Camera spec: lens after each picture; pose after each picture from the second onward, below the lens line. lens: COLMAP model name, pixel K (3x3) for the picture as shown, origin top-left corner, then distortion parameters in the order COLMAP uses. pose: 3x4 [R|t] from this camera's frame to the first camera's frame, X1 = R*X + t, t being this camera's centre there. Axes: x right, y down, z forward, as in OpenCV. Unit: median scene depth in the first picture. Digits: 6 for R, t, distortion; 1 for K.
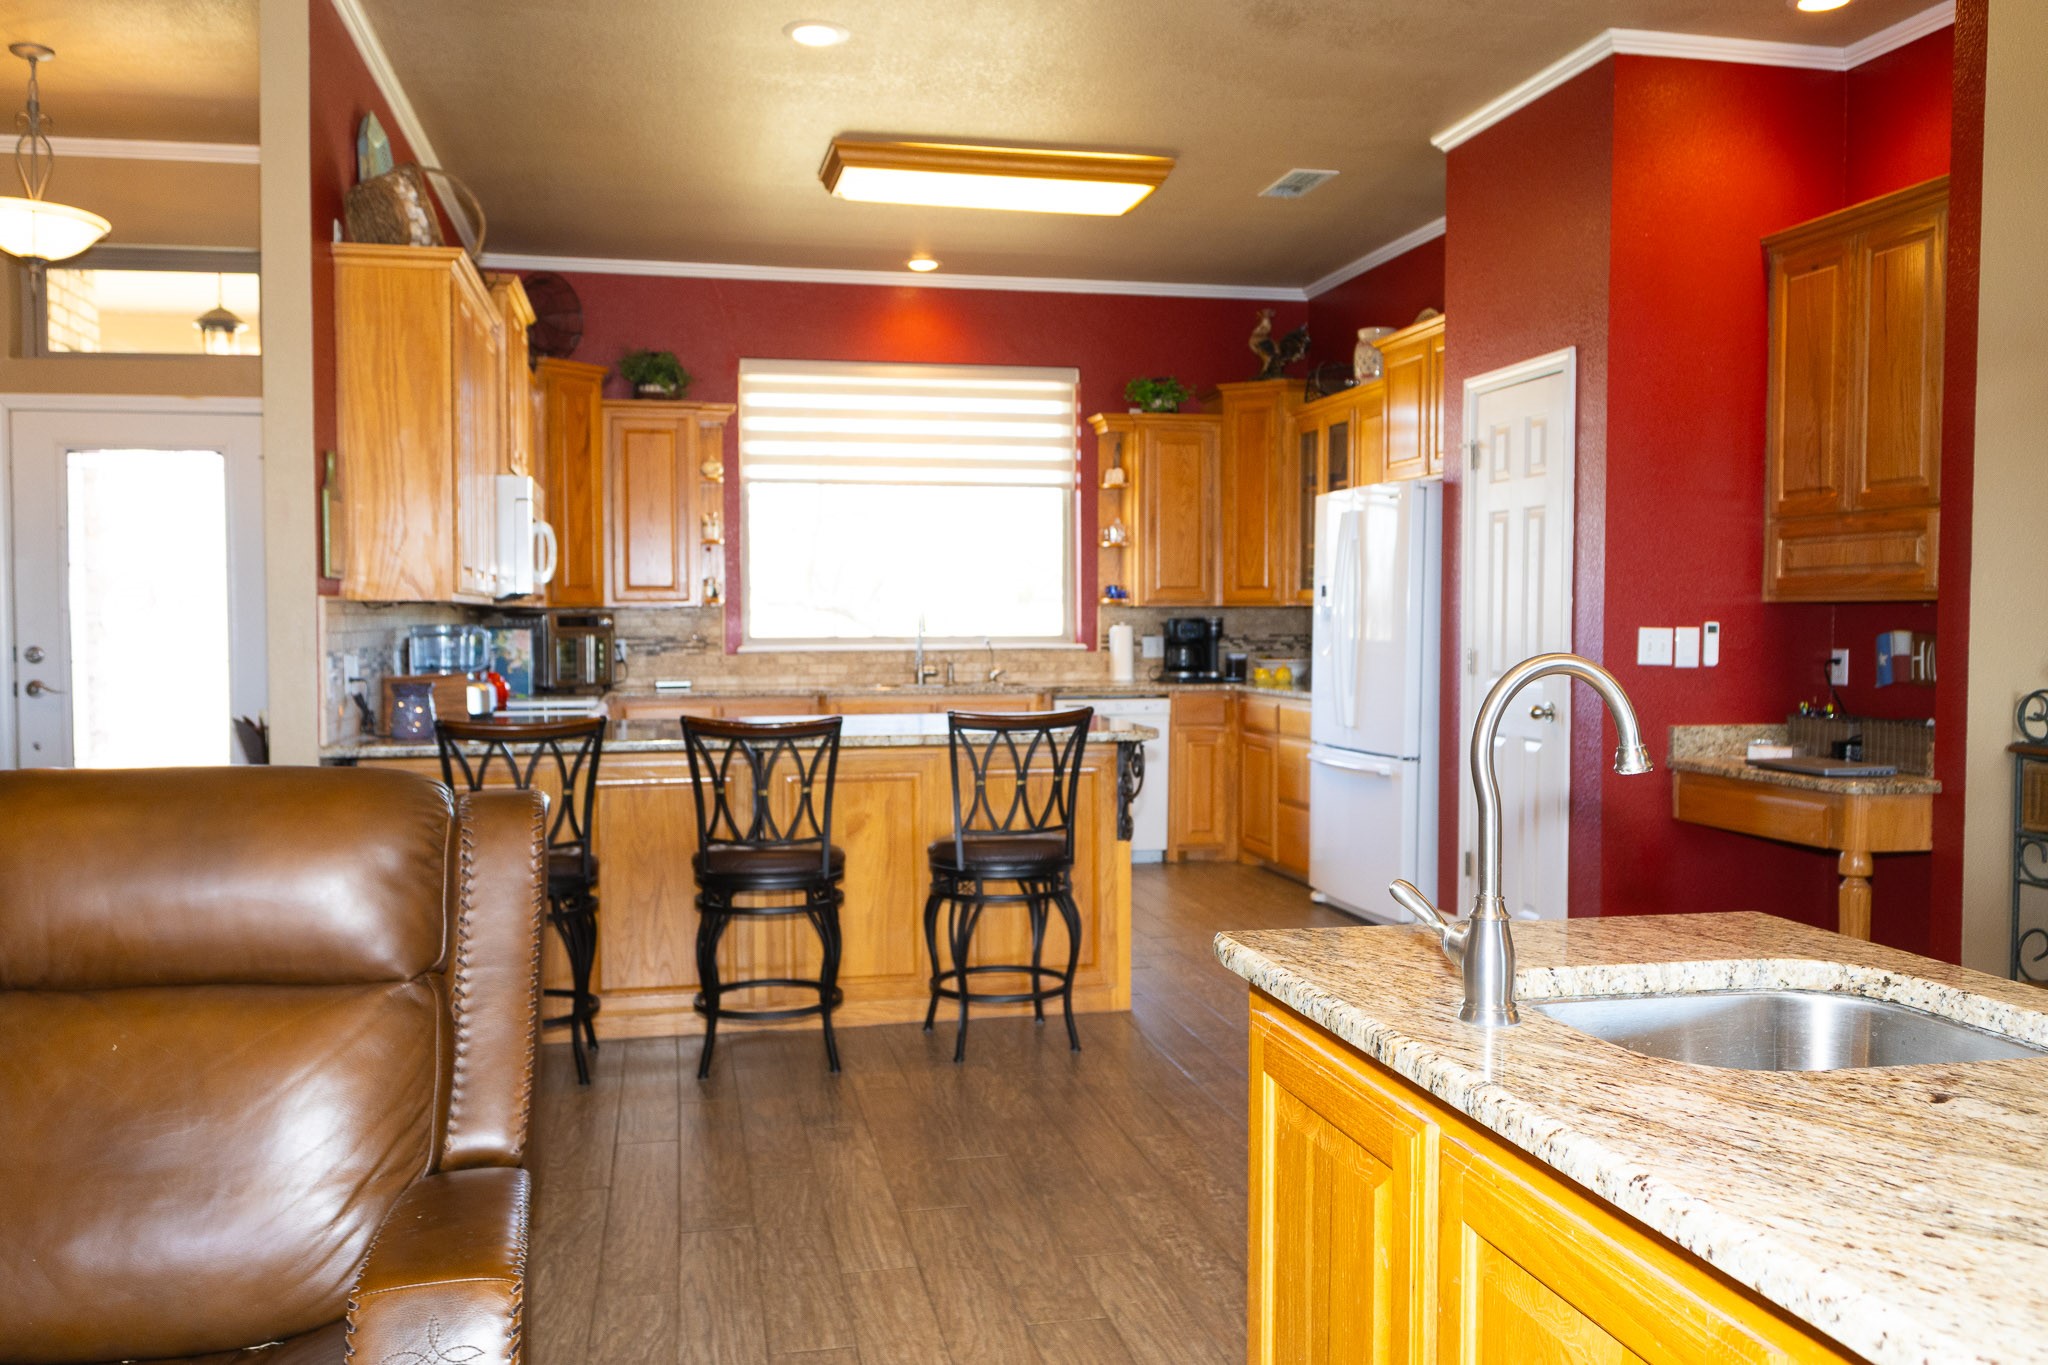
lens RADIAL K [[1650.6, 0, 1021.8], [0, 1650.6, 682.9], [0, 0, 1]] dist [0.032440, -0.046859]
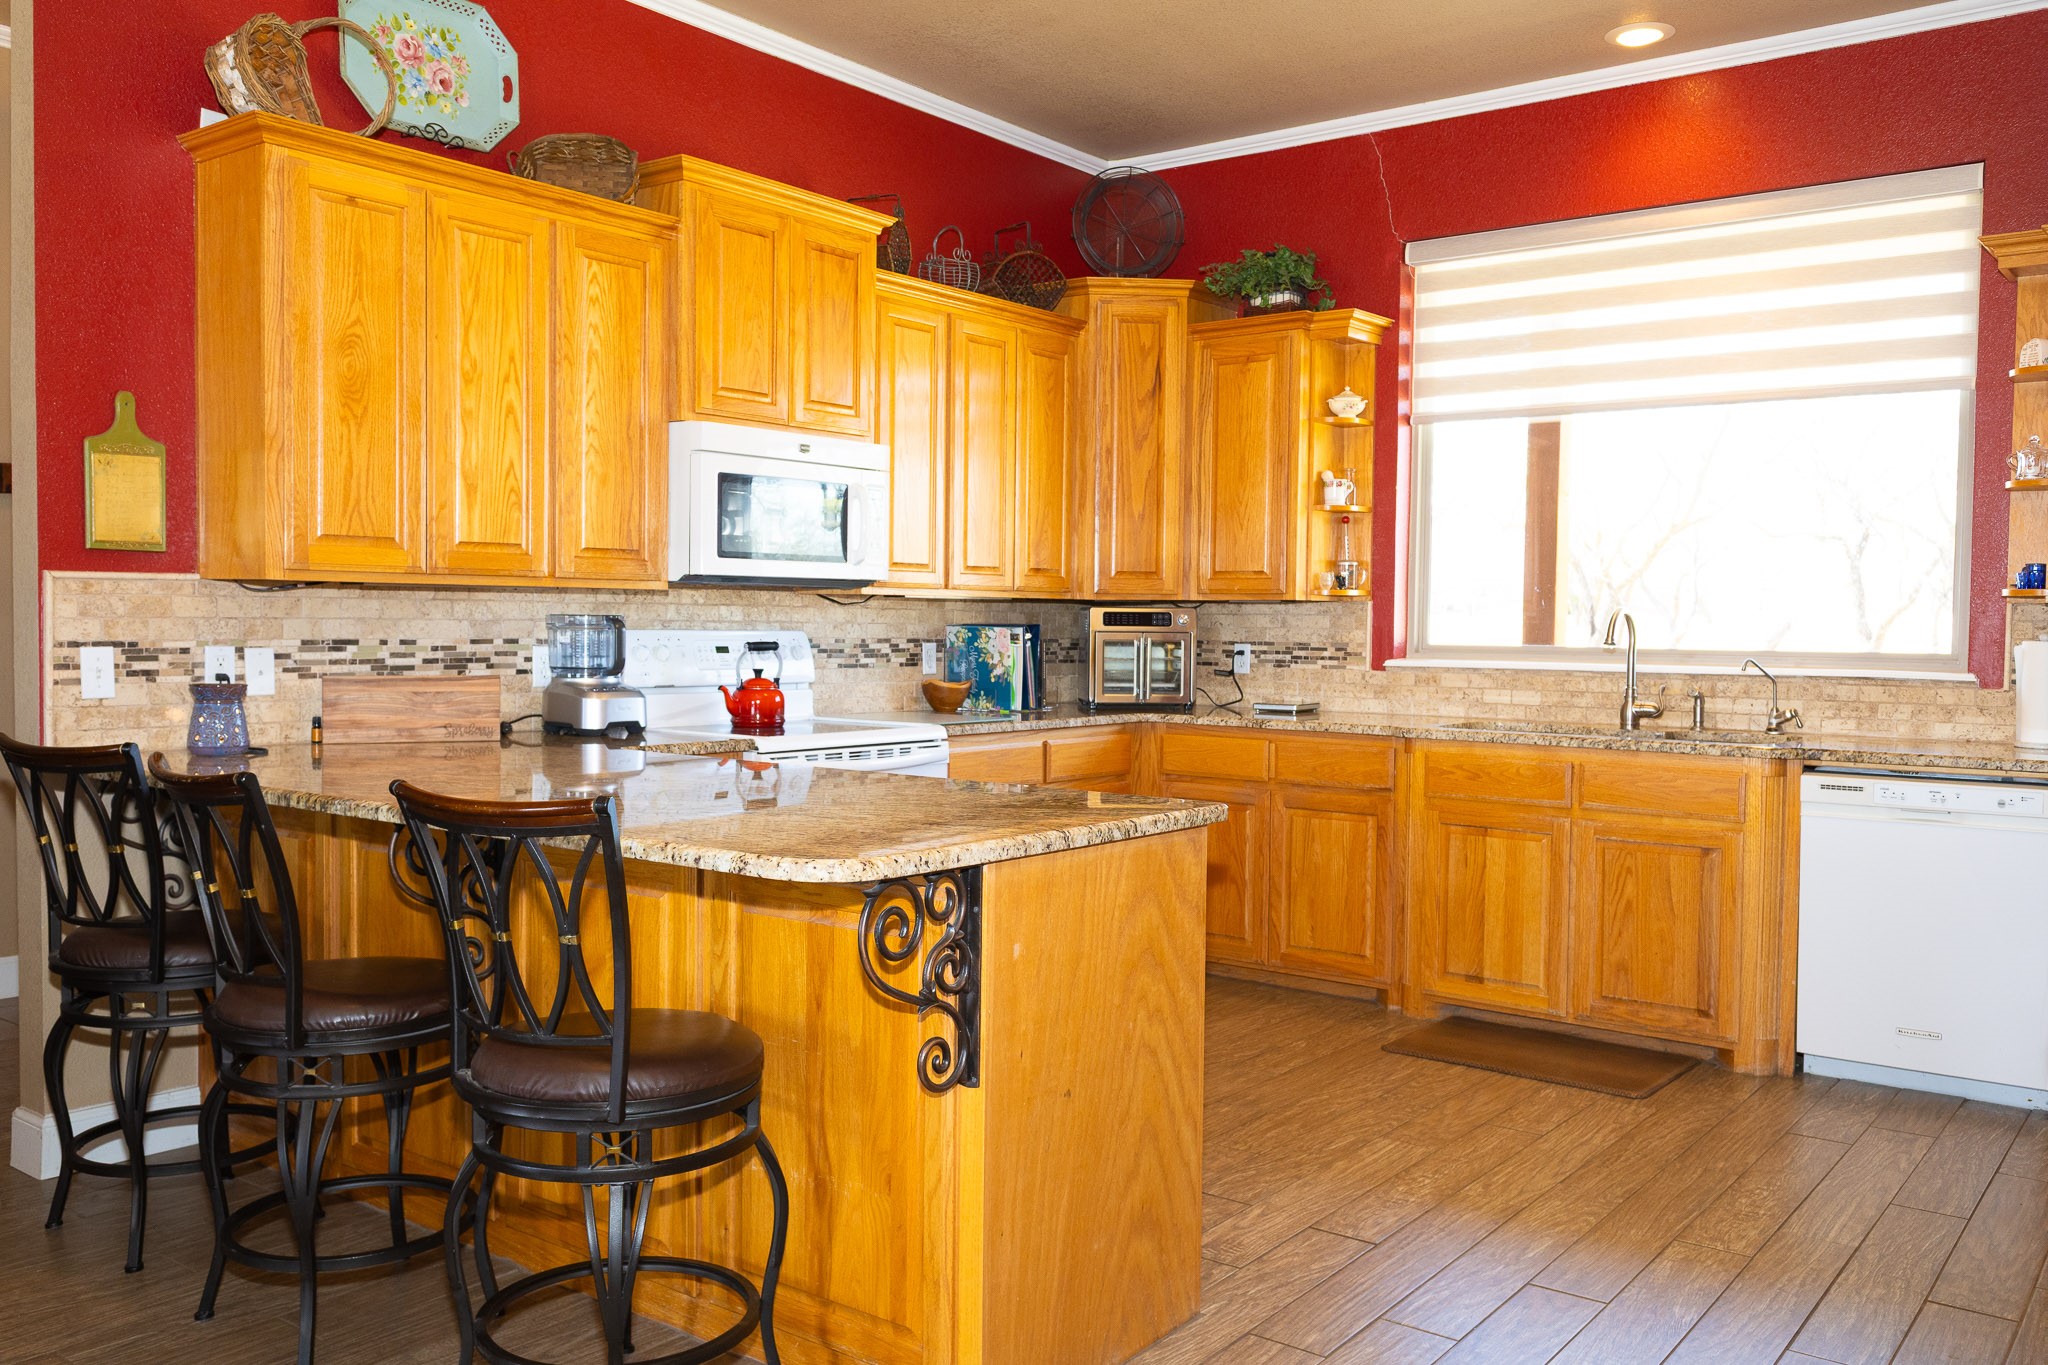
lens RADIAL K [[1650.6, 0, 1031.8], [0, 1650.6, 675.1], [0, 0, 1]] dist [0.032440, -0.046859]
pose [[0.649924, 0.037618, -0.759068, 0.265157], [-0.043700, 0.998972, 0.012091, -0.017328], [0.758742, 0.025313, 0.650899, 0.443760]]
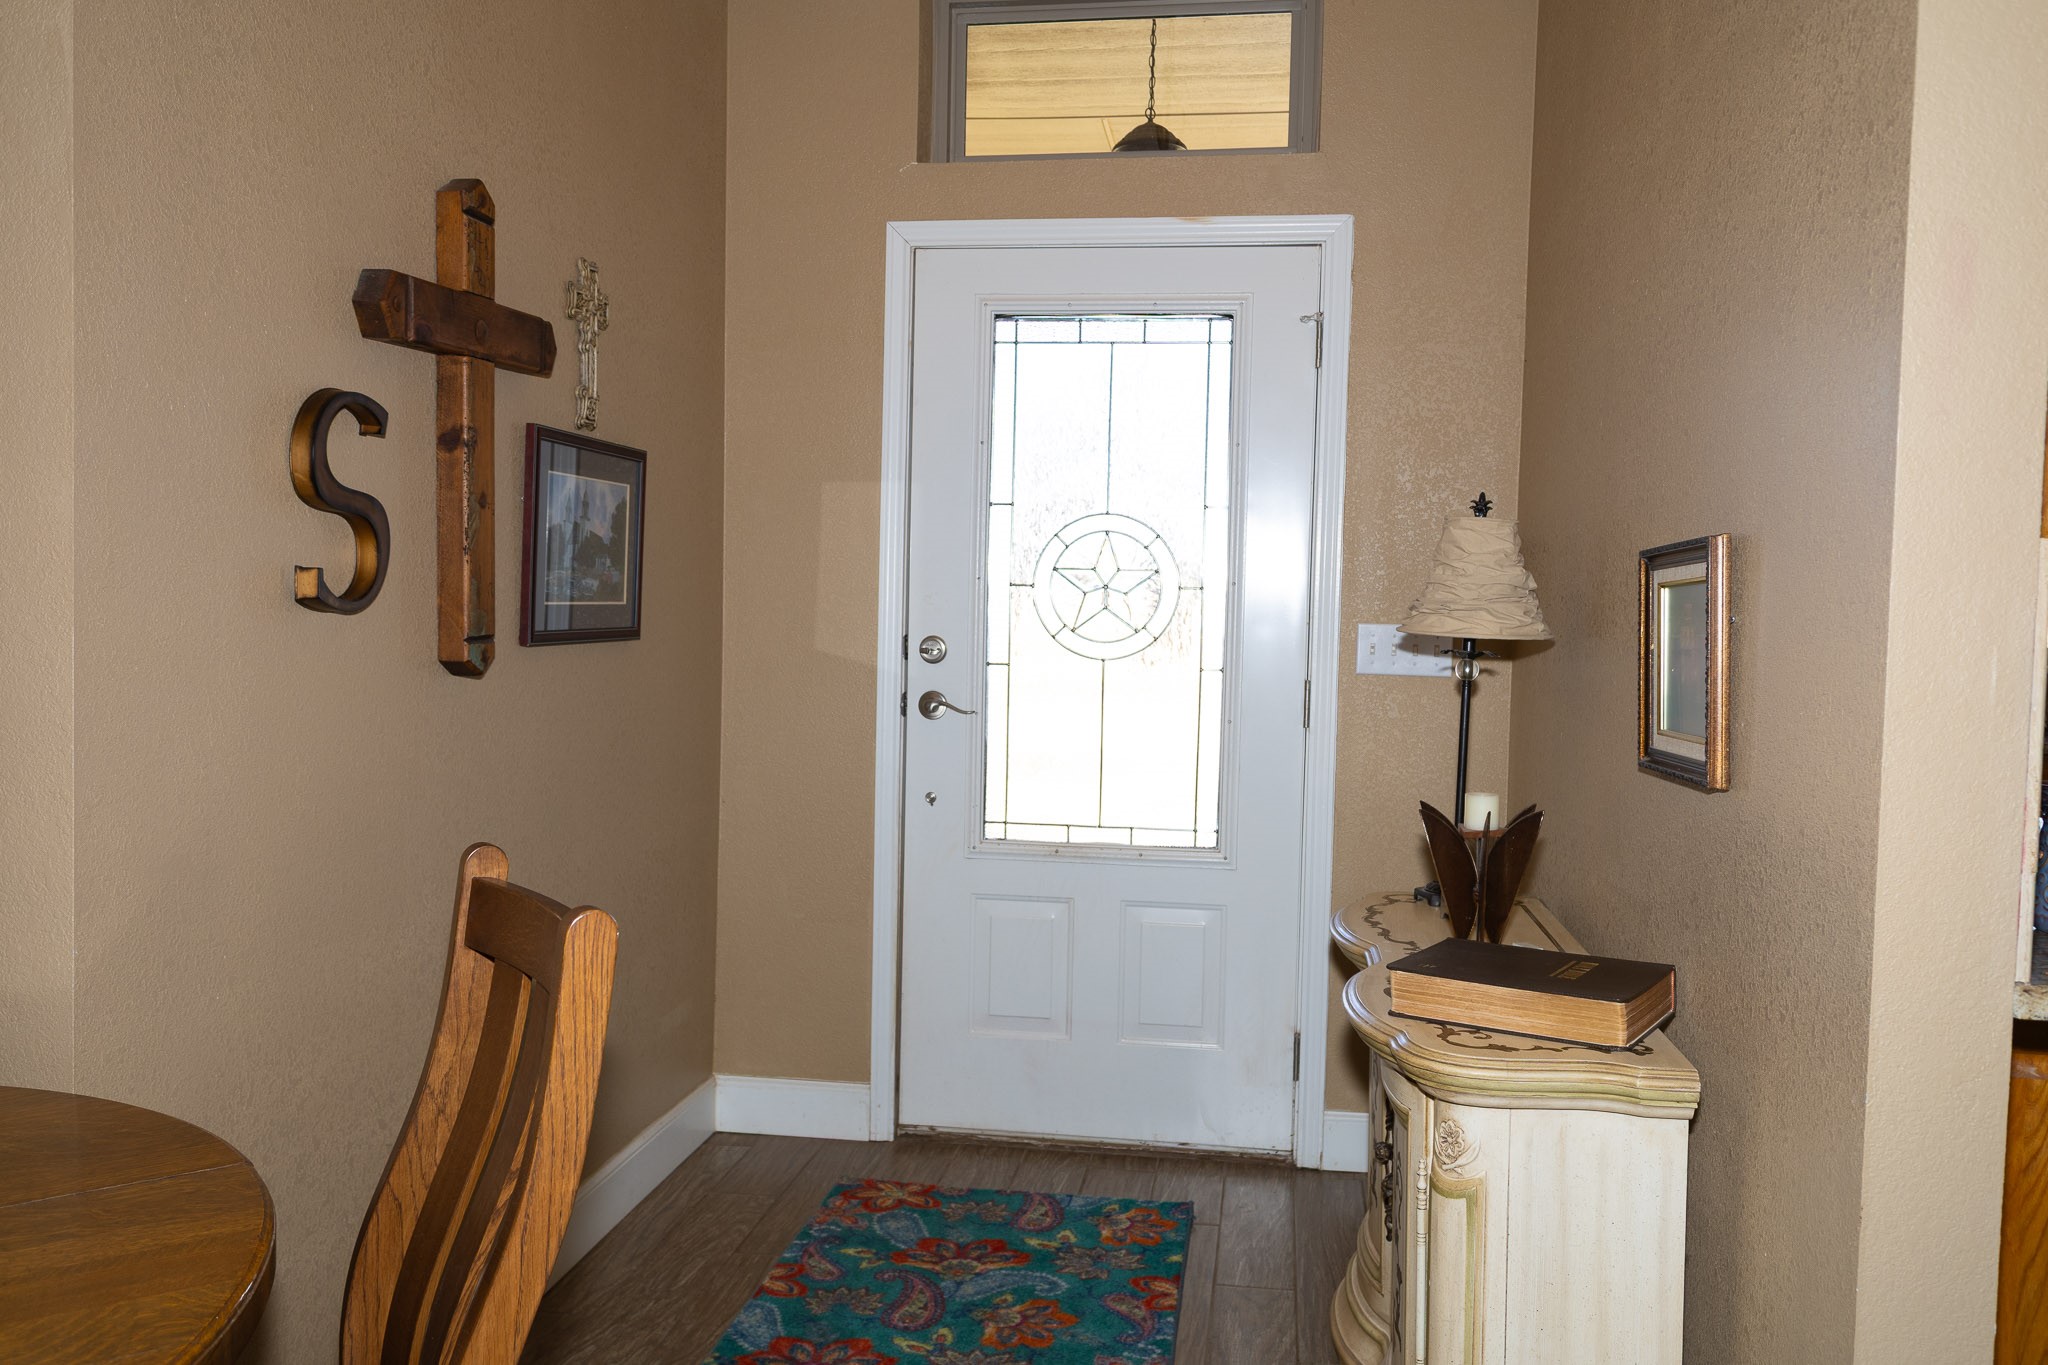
lens RADIAL K [[1650.6, 0, 1023.1], [0, 1650.6, 670.0], [0, 0, 1]] dist [0.032440, -0.046859]
pose [[0.940861, 0.040622, -0.336349, -0.266770], [-0.040678, 0.999149, 0.006884, -0.010927], [0.336342, 0.007205, 0.941712, 0.325872]]
